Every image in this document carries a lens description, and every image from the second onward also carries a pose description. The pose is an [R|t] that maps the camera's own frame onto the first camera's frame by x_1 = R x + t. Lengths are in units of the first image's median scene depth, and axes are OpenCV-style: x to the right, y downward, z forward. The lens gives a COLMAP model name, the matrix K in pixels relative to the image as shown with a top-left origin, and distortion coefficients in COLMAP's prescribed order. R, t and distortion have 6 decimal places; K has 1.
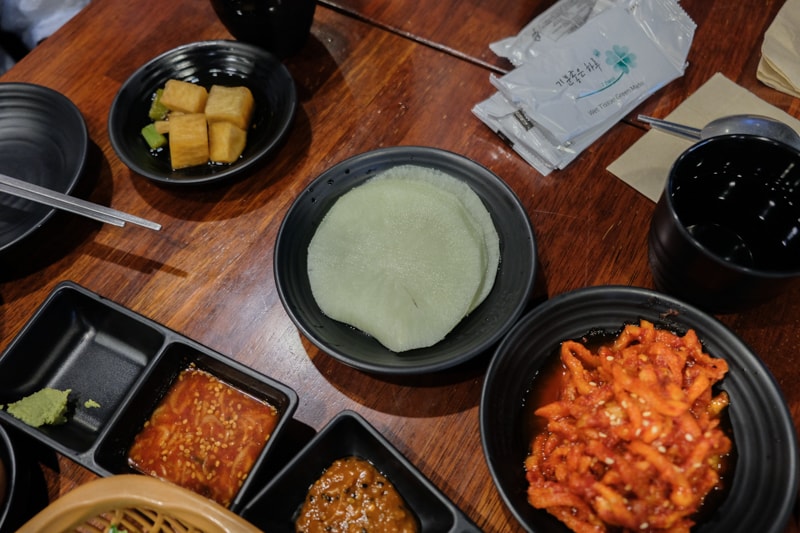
lens RADIAL K [[640.6, 0, 400.0], [0, 640.6, 266.5], [0, 0, 1]] dist [0.000138, 0.009250]
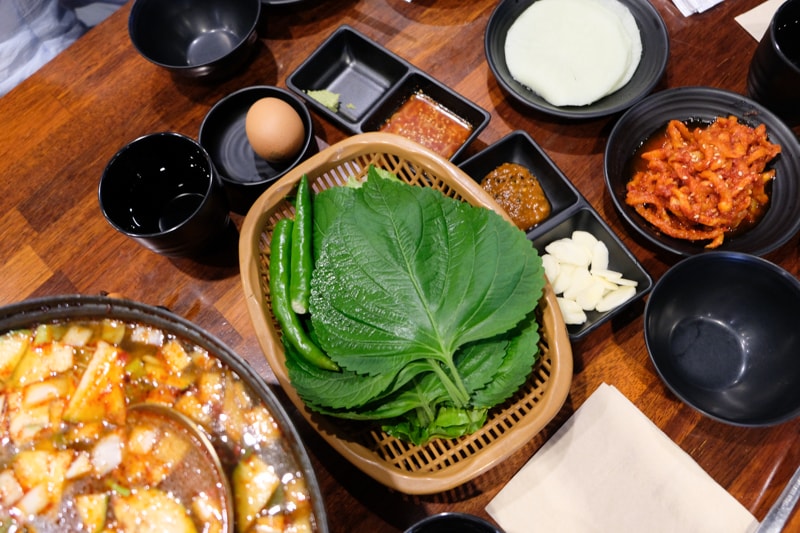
lens RADIAL K [[640.6, 0, 400.0], [0, 640.6, 266.5], [0, 0, 1]] dist [0.000138, 0.009250]
pose [[0.970677, 0.215294, -0.106929, -0.121238], [-0.197335, 0.967683, 0.157000, 0.335803], [0.137275, -0.131295, 0.981793, -0.579826]]
